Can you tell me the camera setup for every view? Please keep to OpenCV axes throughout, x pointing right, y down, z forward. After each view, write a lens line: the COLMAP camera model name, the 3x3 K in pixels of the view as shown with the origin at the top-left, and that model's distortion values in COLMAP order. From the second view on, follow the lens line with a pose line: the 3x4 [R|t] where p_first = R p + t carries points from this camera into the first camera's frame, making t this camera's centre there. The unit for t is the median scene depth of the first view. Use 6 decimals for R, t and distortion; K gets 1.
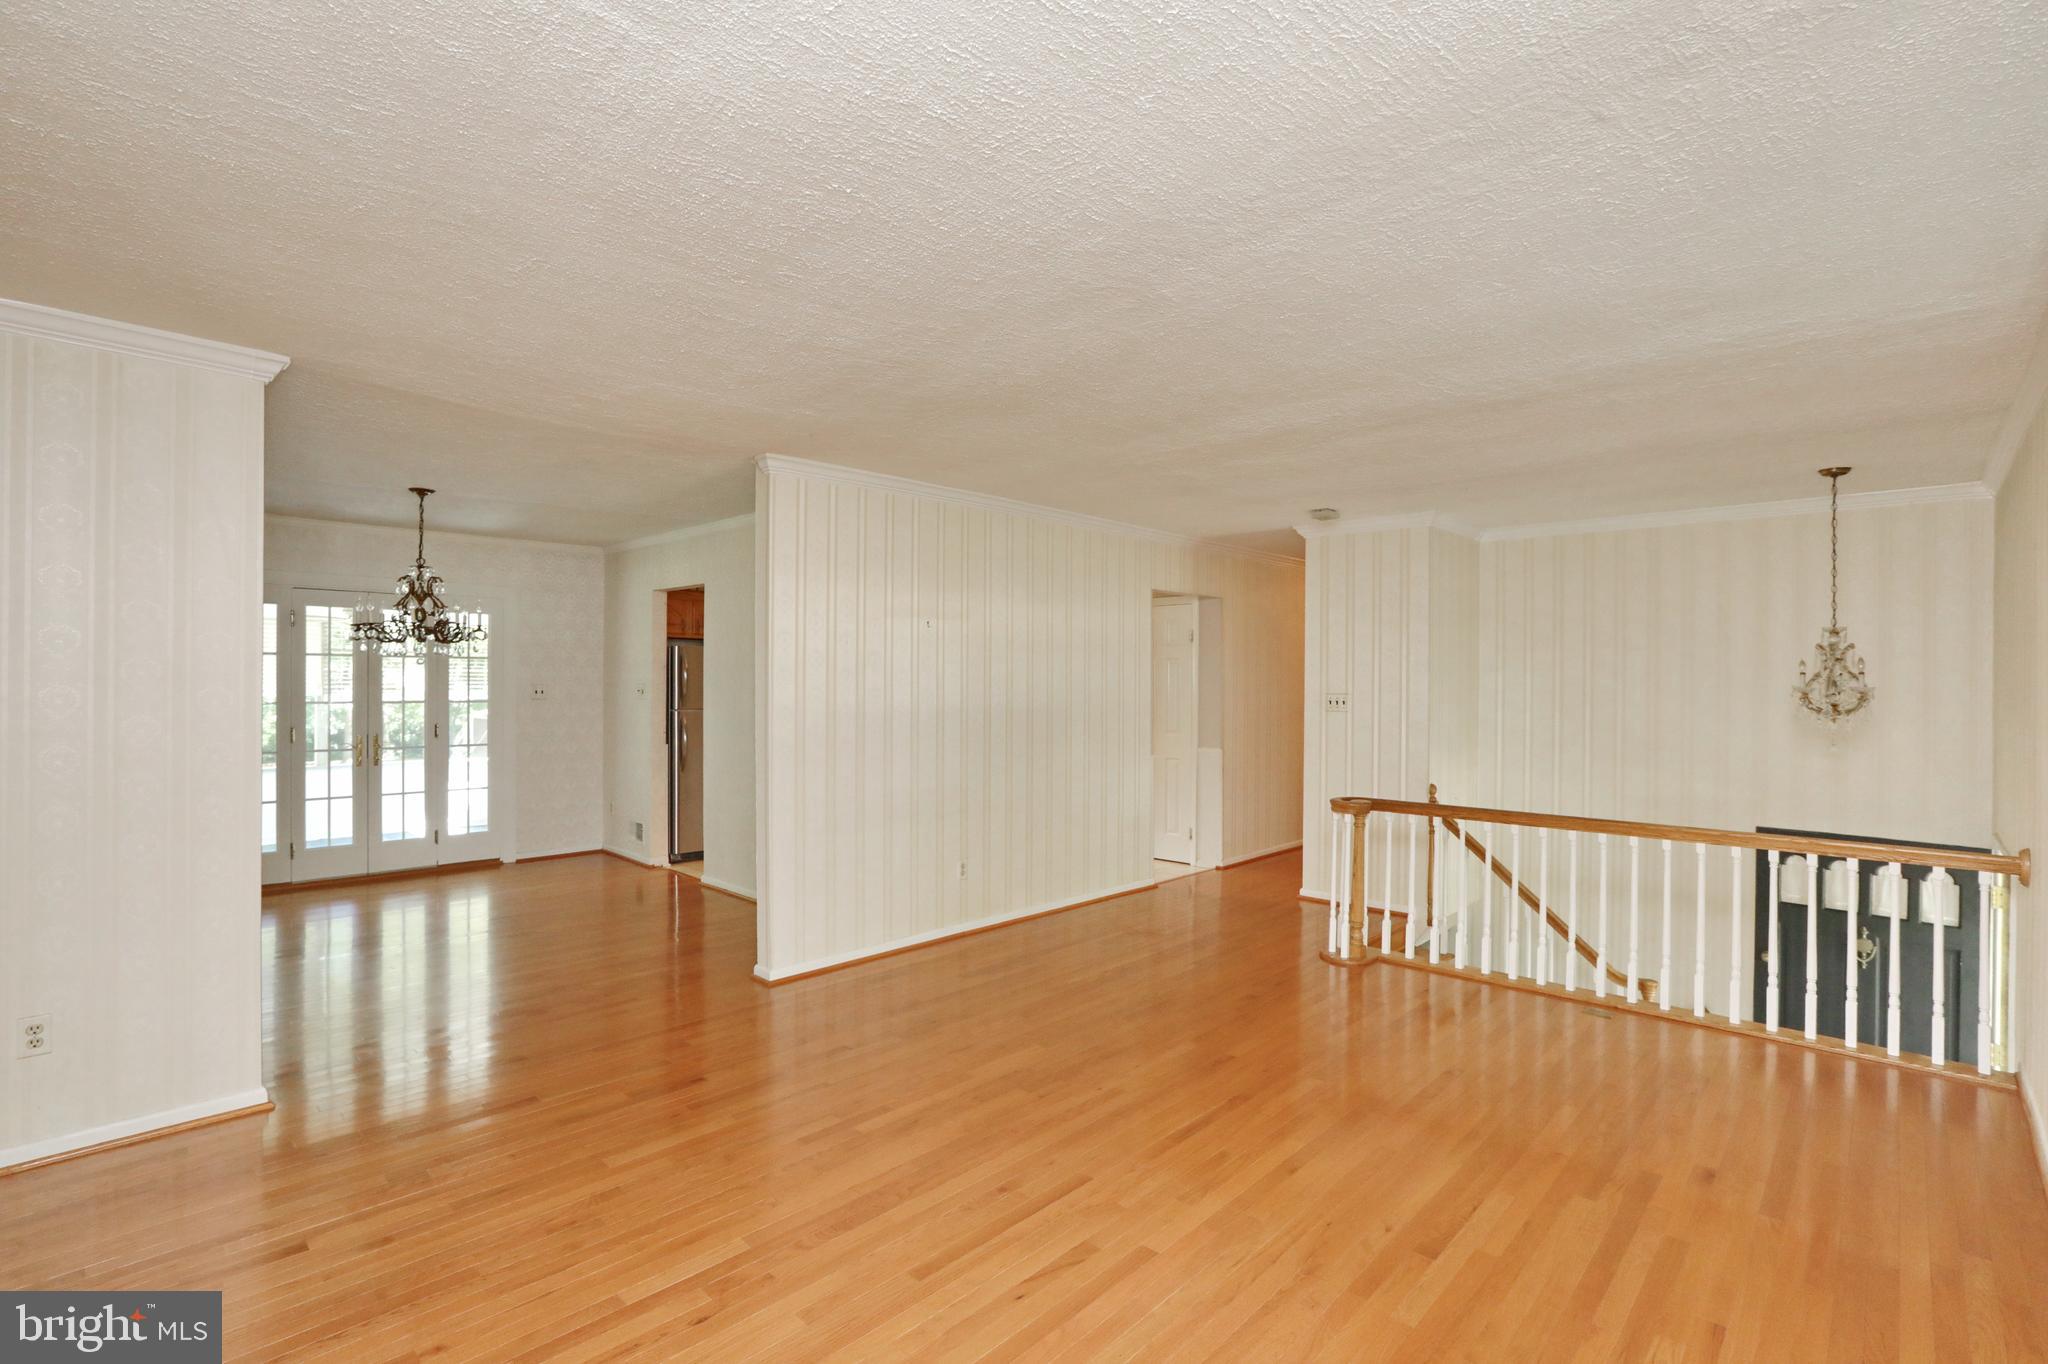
lens RADIAL K [[940.7, 0, 1011.9], [0, 940.7, 673.2], [0, 0, 1]] dist [-0.045207, 0.011963]
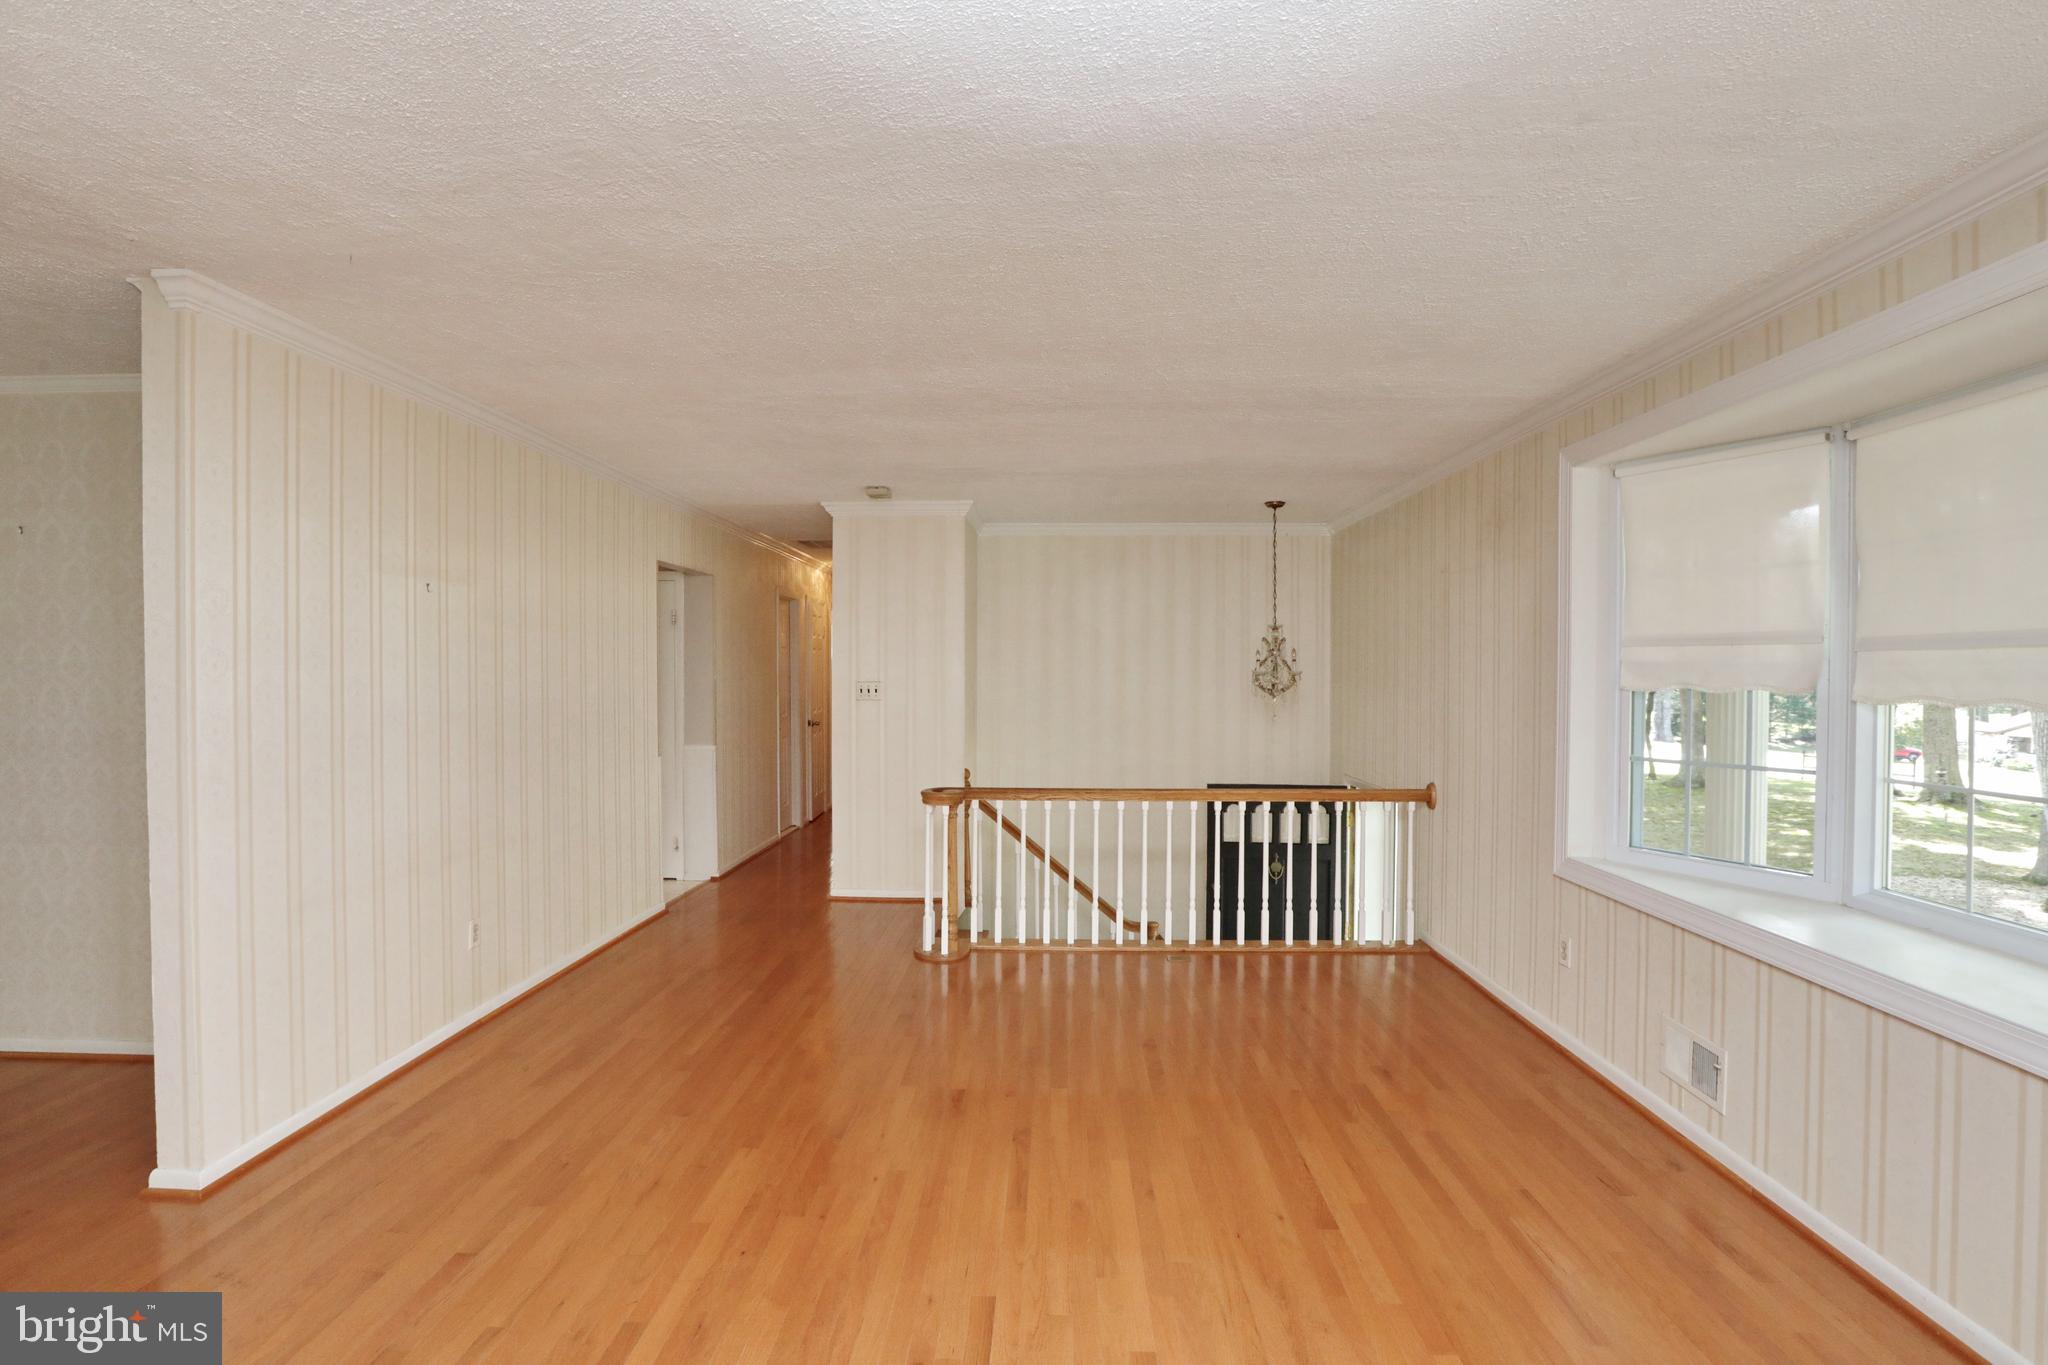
lens RADIAL K [[940.7, 0, 1014.2], [0, 940.7, 682.9], [0, 0, 1]] dist [-0.045207, 0.011963]
pose [[0.748099, -0.014707, 0.663424, -0.232309], [0.000167, 0.999759, 0.021975, 0.002298], [-0.663587, -0.016329, 0.747921, 0.228585]]
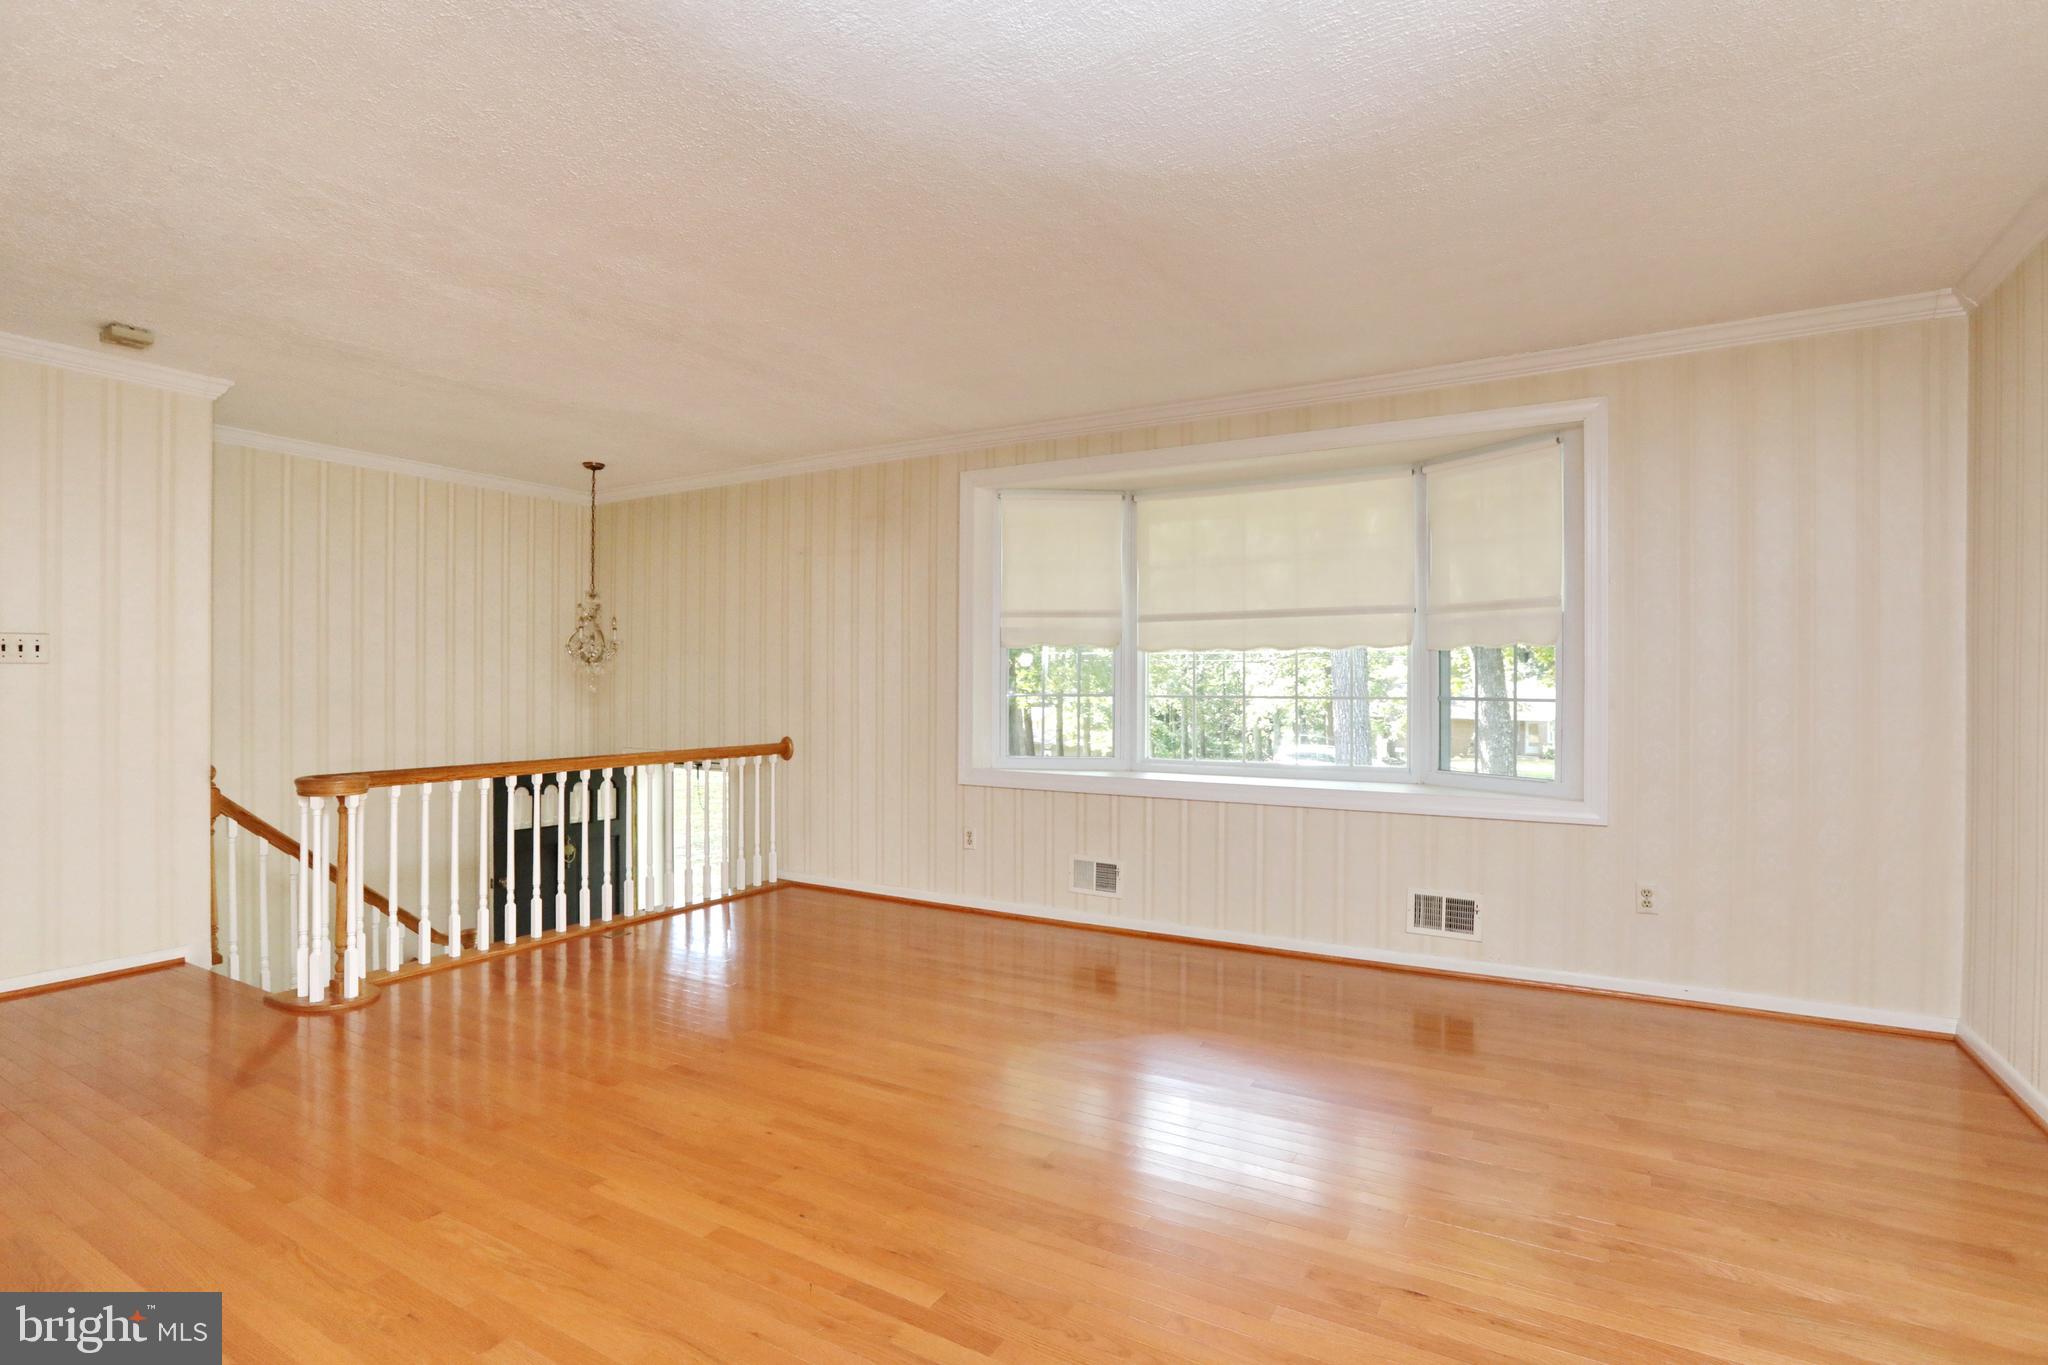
lens RADIAL K [[1005.3, 0, 987.4], [0, 1005.3, 689.4], [0, 0, 1]] dist [-0.007816, 0.001536]
pose [[-0.200456, -0.015234, 0.979584, -0.495575], [-0.010742, 0.999853, 0.013351, 0.053712], [-0.979644, -0.007847, -0.200591, 0.680855]]
